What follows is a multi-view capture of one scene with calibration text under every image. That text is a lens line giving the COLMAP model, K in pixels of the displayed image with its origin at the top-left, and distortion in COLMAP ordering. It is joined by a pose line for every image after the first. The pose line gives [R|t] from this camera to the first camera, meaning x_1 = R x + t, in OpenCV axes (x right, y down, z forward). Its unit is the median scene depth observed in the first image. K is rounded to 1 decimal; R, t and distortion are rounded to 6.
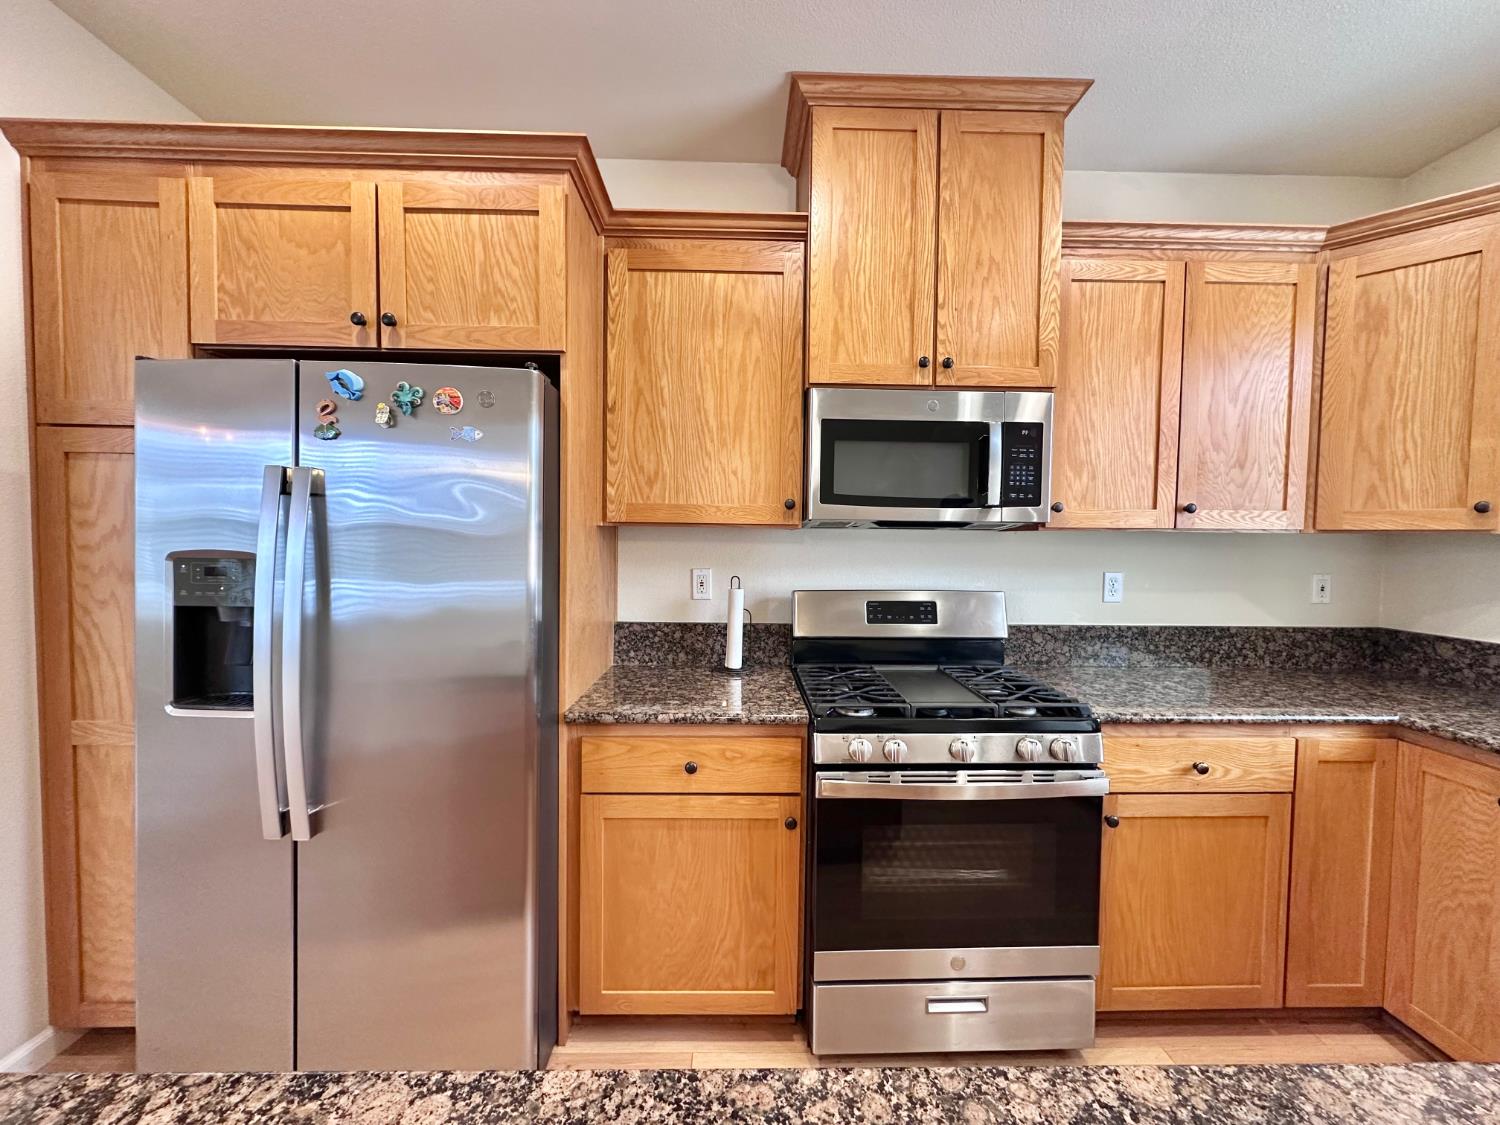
lens RADIAL K [[595.5, 0, 748.2], [0, 595.5, 561.7], [0, 0, 1]] dist [-0.001168, -0.000125]
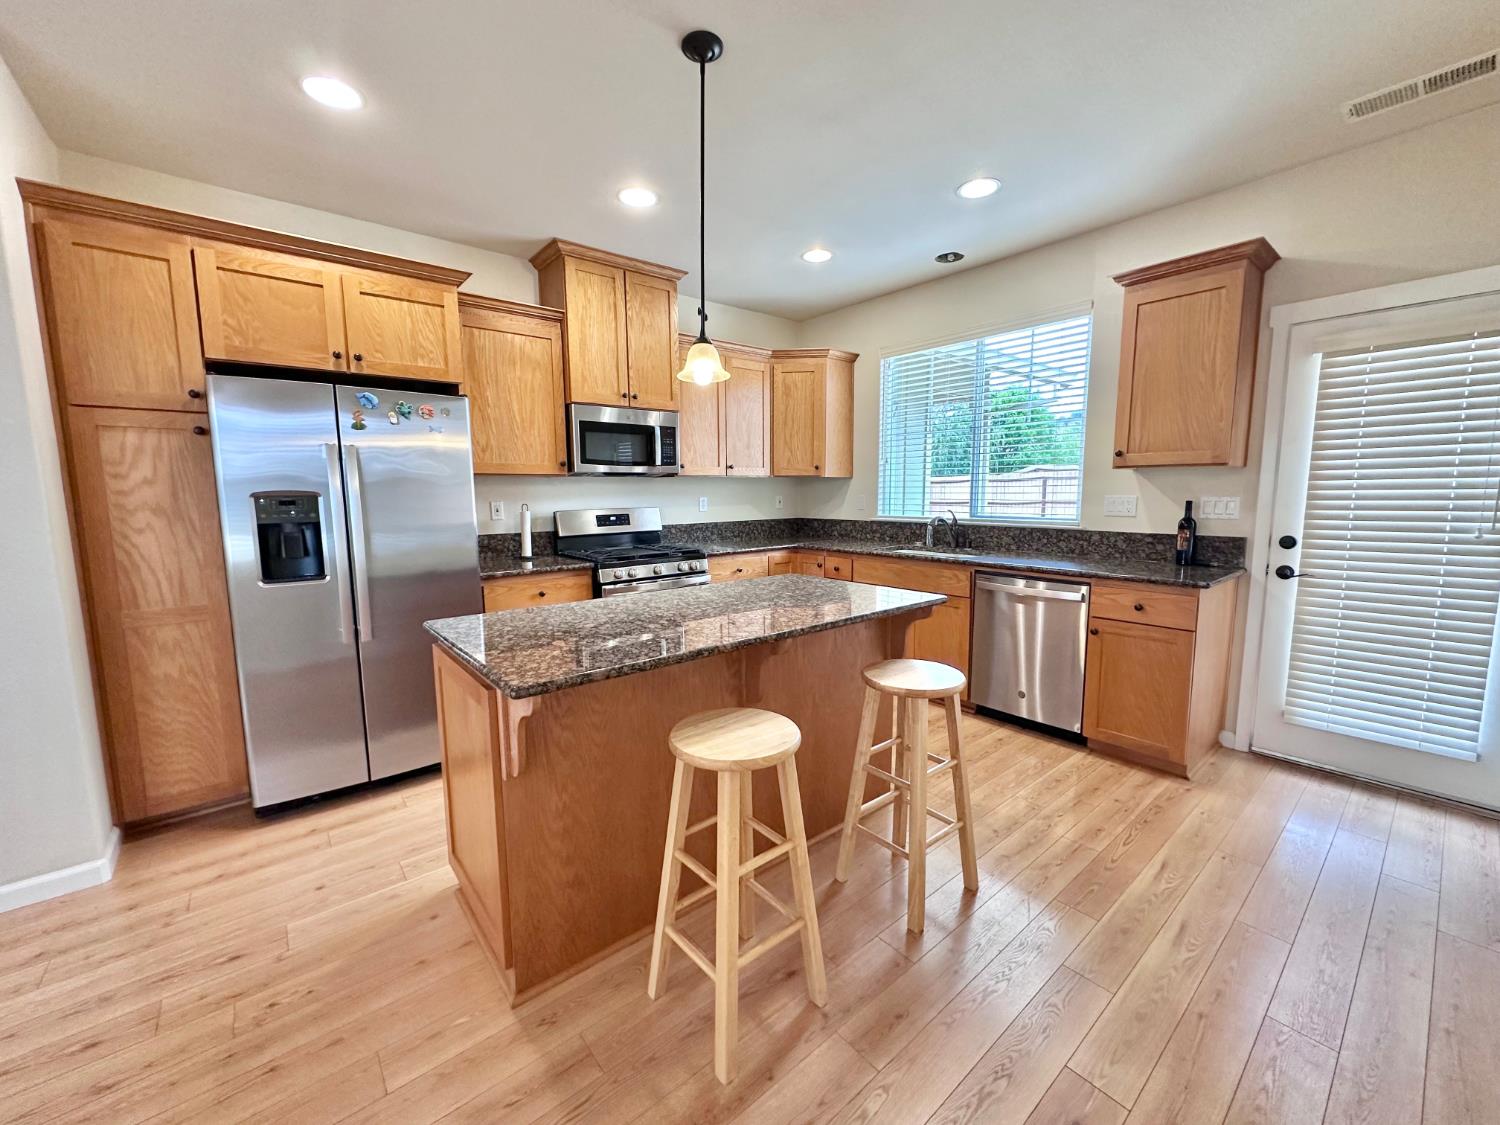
lens RADIAL K [[595.5, 0, 749.7], [0, 595.5, 560.5], [0, 0, 1]] dist [-0.001168, -0.000125]
pose [[0.785157, -0.092461, 0.612356, -0.695928], [0.041763, 0.994446, 0.096606, 0.055322], [-0.617887, -0.050277, 0.784658, -0.936894]]
